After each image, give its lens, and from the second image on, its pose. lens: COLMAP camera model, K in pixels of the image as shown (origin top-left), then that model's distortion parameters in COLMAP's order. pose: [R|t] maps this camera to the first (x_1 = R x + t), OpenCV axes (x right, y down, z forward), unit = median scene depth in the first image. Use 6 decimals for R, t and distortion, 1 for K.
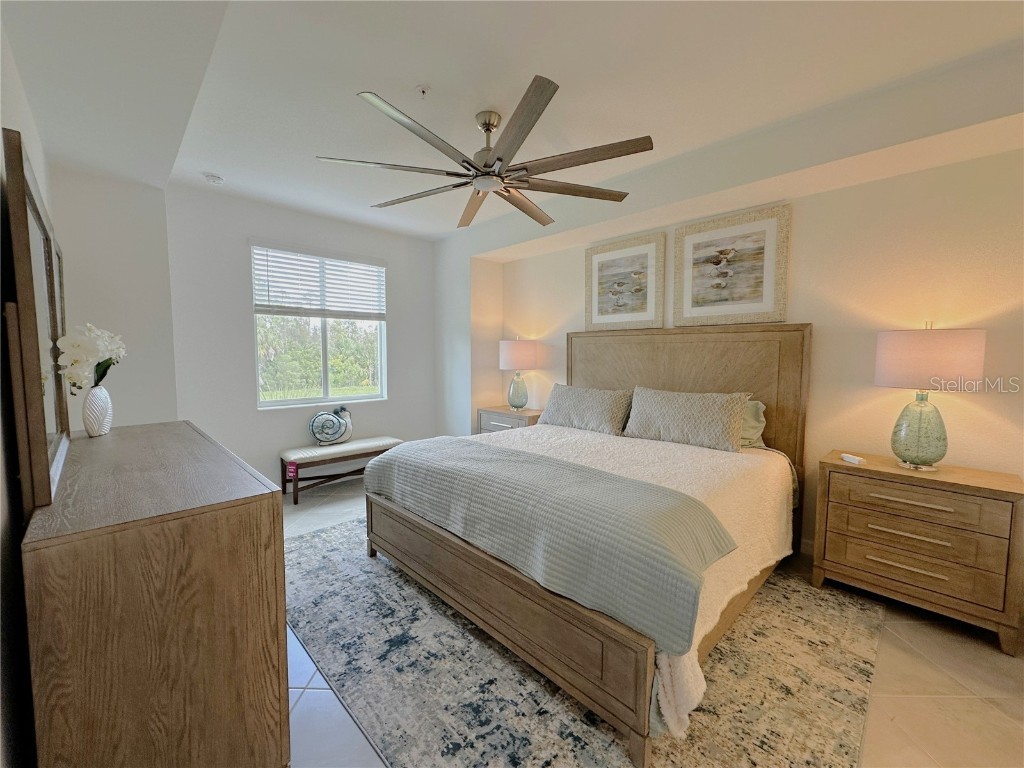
lens RADIAL K [[417.9, 0, 510.5], [0, 417.9, 382.7], [0, 0, 1]] dist [-0.002297, 0.000485]
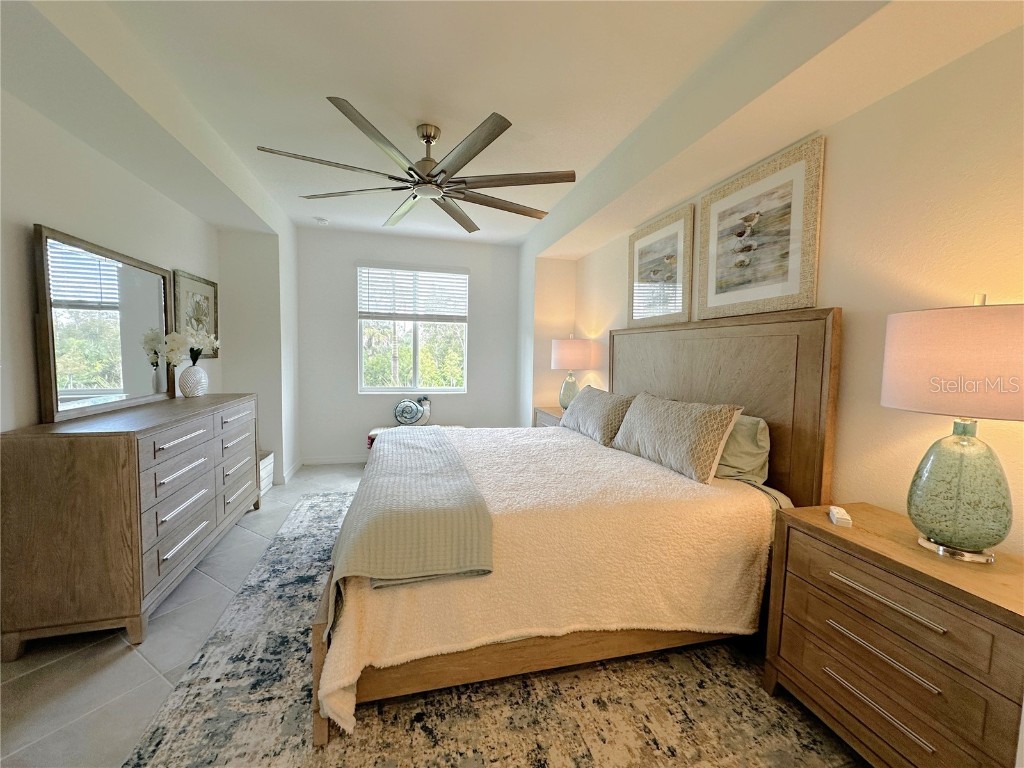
lens RADIAL K [[417.9, 0, 510.5], [0, 417.9, 382.7], [0, 0, 1]] dist [-0.002297, 0.000485]
pose [[0.862661, 0.047219, -0.503573, 0.547164], [-0.051350, 0.998665, 0.005676, 0.000020], [0.503168, 0.020963, 0.863934, 0.146360]]
